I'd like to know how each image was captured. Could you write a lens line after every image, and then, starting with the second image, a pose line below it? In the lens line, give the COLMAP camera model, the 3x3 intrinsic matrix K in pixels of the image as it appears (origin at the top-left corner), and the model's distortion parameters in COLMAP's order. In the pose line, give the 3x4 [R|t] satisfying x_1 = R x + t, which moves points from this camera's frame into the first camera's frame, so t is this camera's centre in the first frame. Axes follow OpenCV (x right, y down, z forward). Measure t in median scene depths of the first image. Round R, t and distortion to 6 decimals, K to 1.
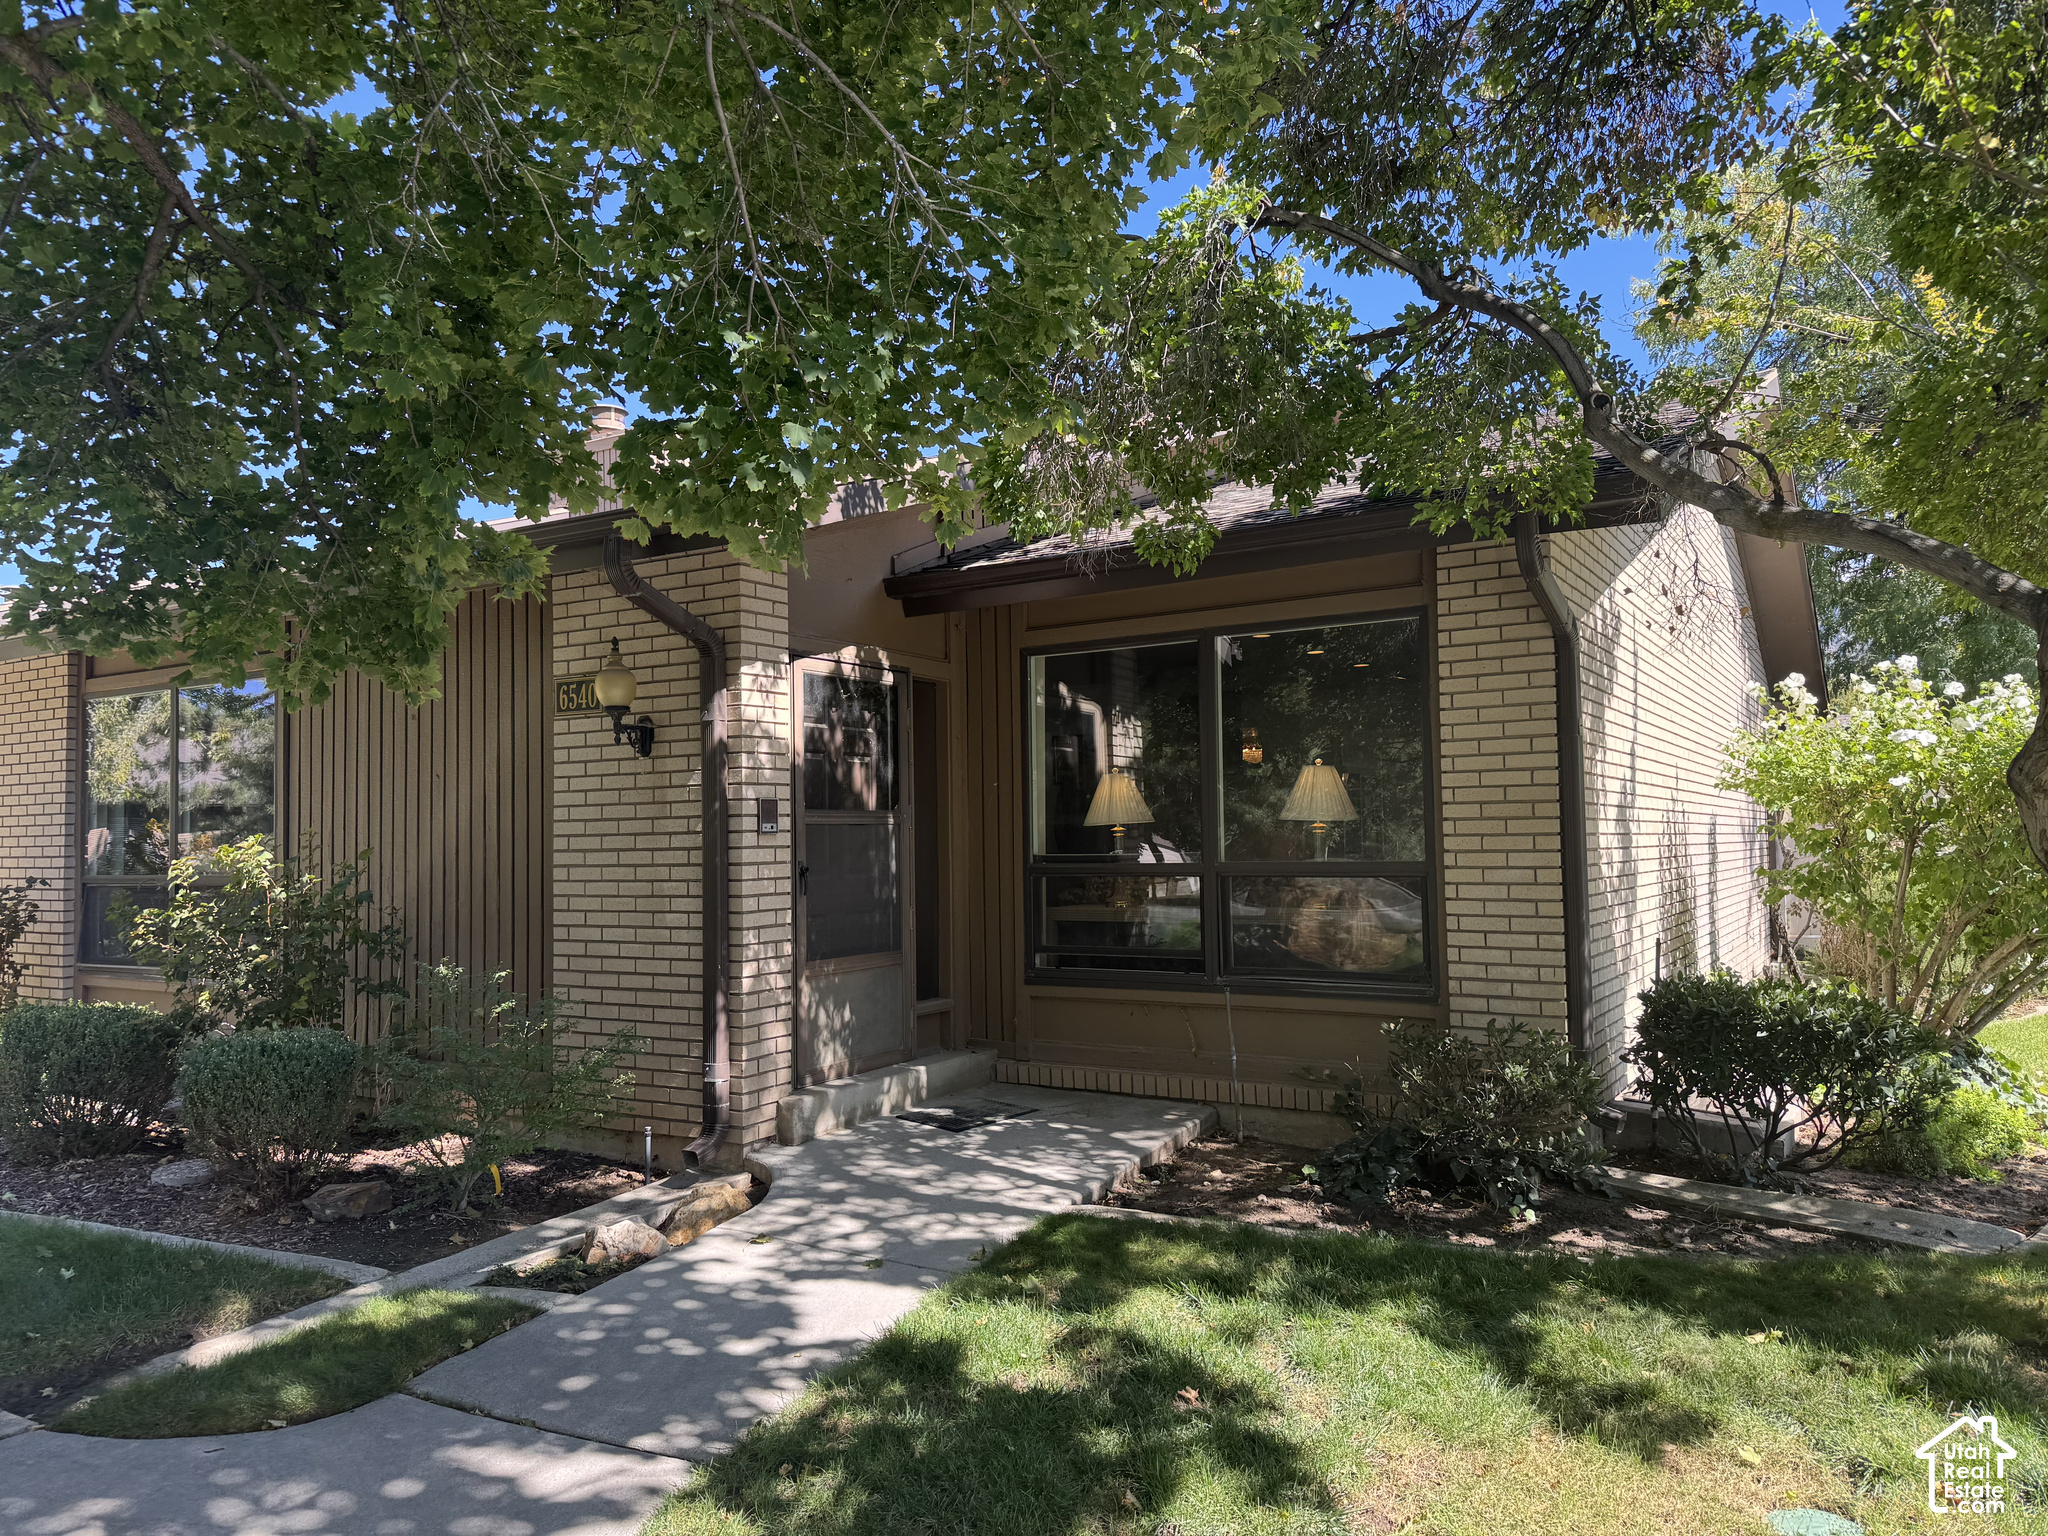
lens RADIAL K [[1419.2, 0, 1021.4], [0, 1419.2, 773.6], [0, 0, 1]] dist [0.069301, -0.089797]
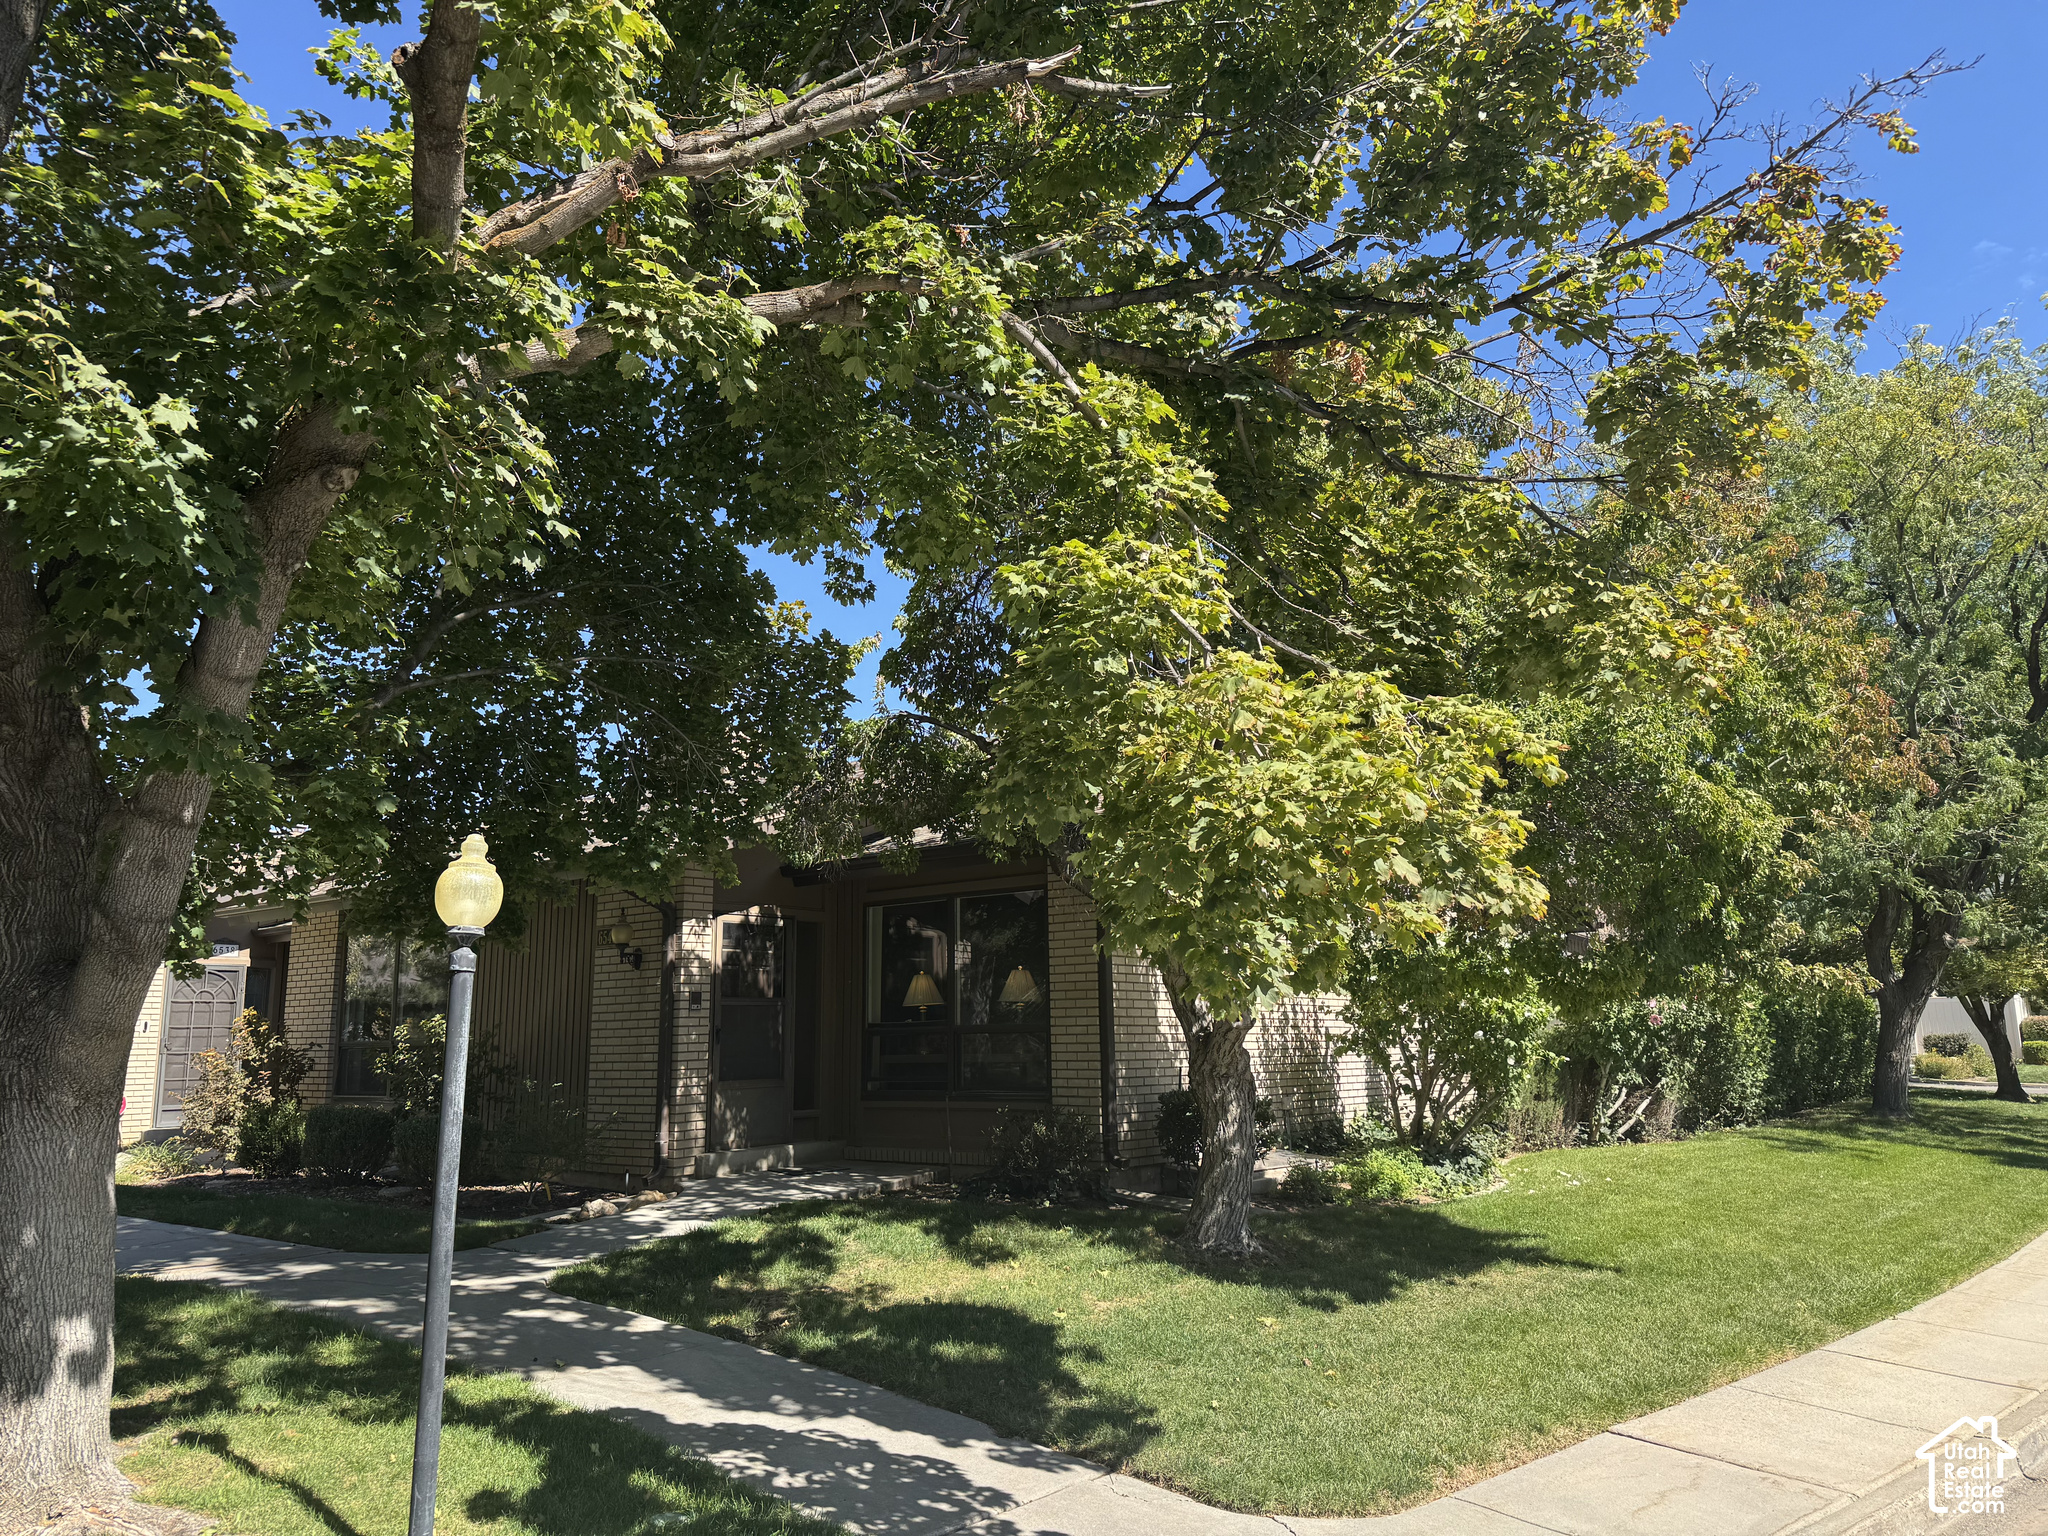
lens RADIAL K [[1419.2, 0, 1029.6], [0, 1419.2, 766.4], [0, 0, 1]] dist [0.069301, -0.089797]
pose [[0.993285, -0.025190, -0.112921, 0.473523], [0.009179, 0.990092, -0.140121, -0.009162], [0.115332, 0.138143, 0.983674, -0.836810]]
